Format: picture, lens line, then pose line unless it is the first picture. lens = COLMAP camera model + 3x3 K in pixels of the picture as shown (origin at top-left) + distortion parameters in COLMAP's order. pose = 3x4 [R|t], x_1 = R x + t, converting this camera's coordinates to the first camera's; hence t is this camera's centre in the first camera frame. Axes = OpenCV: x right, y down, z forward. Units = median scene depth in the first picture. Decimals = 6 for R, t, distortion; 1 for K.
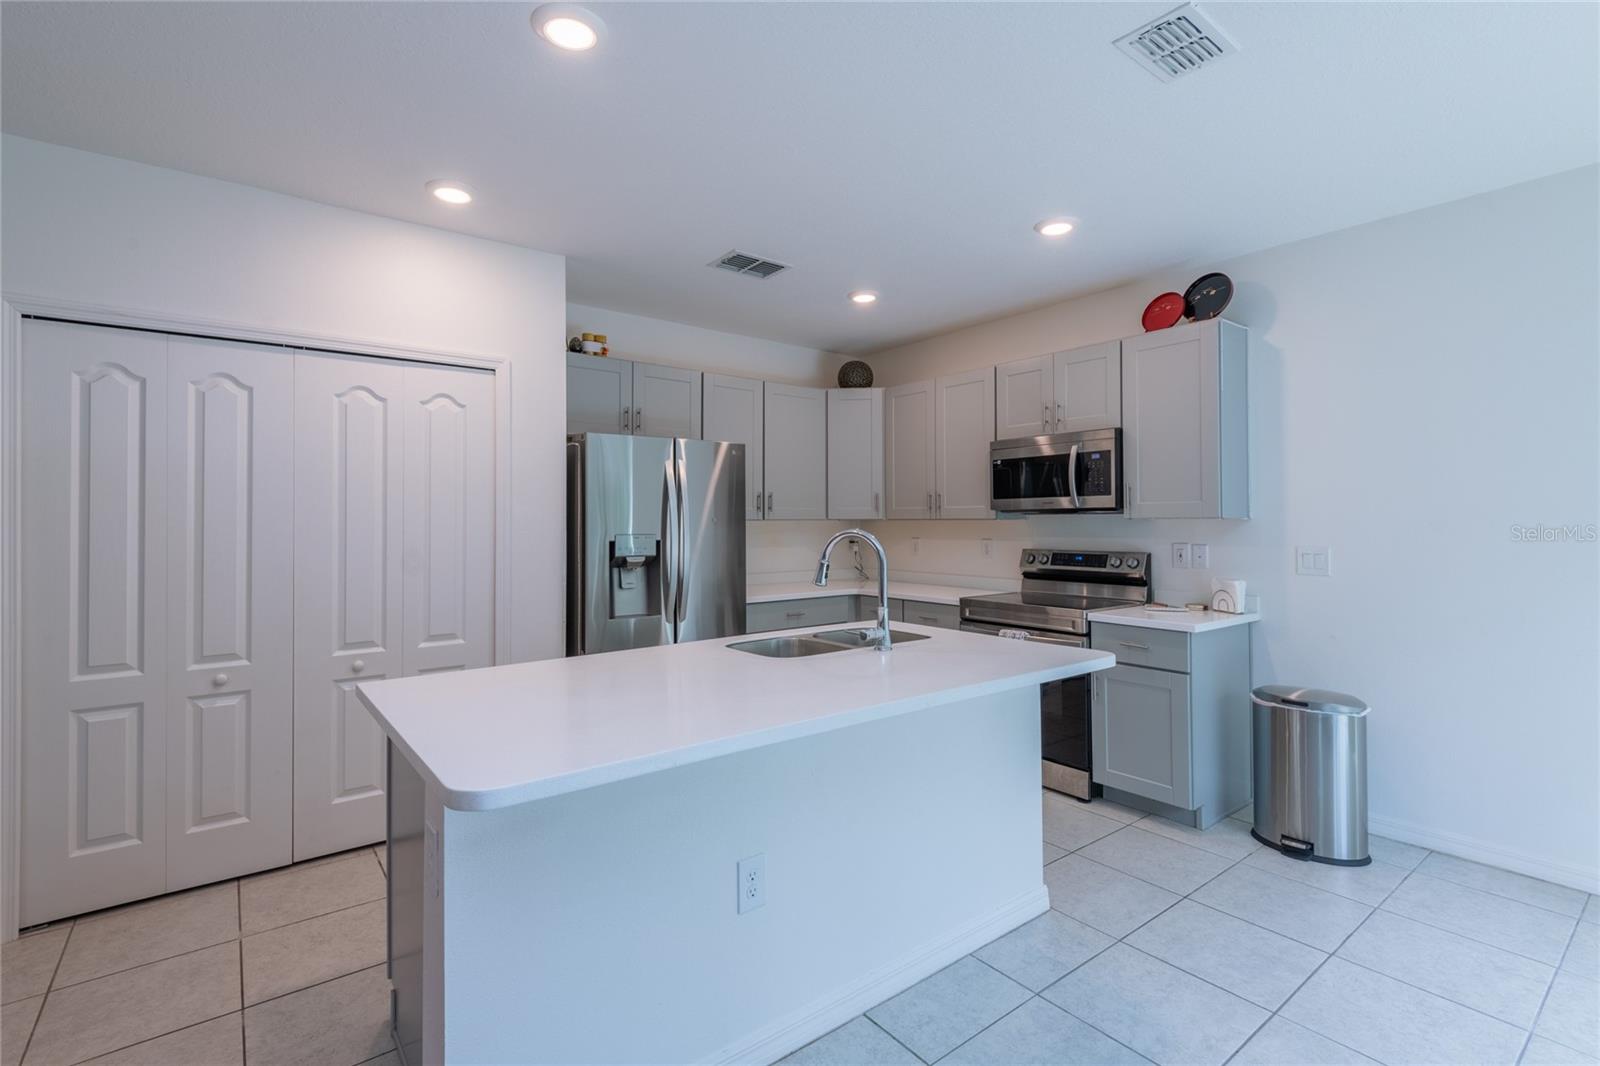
lens RADIAL K [[739.1, 0, 802.8], [0, 739.1, 515.6], [0, 0, 1]] dist [0.003587, -0.000543]
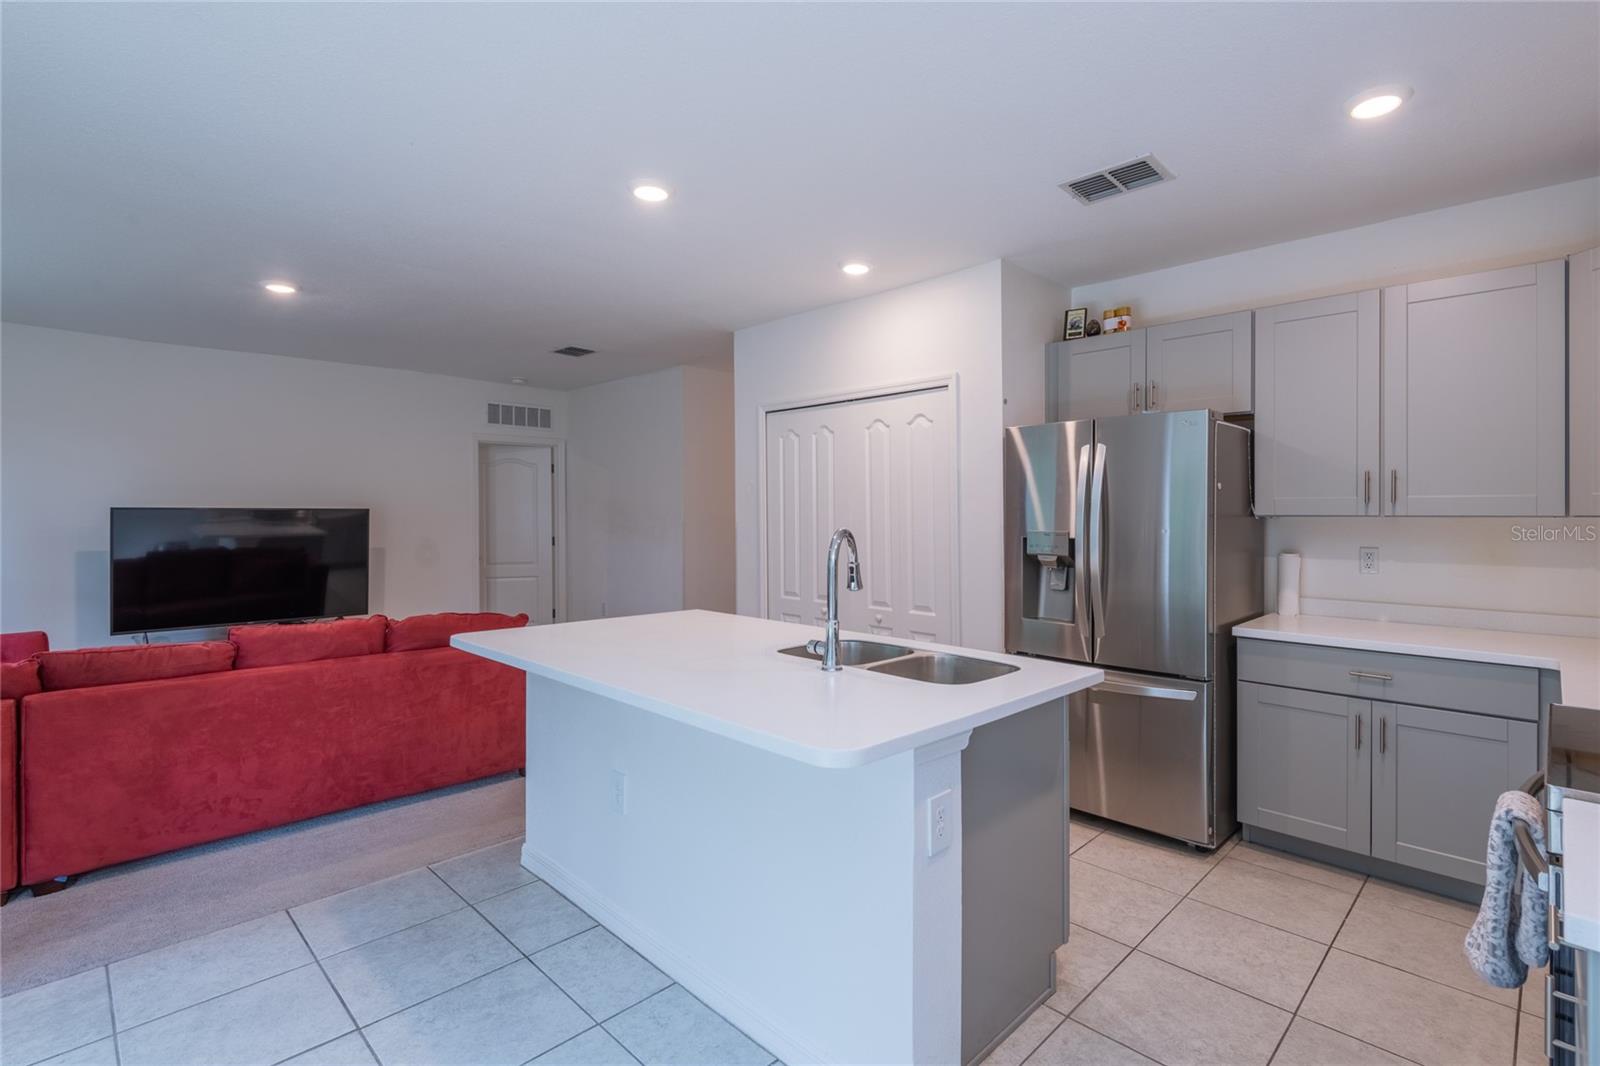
lens RADIAL K [[739.1, 0, 803.9], [0, 739.1, 529.7], [0, 0, 1]] dist [0.003587, -0.000543]
pose [[0.108718, 0.027427, -0.993694, 0.786009], [0.007073, 0.999573, 0.028363, -0.006735], [0.994048, -0.010112, 0.108477, 0.714864]]
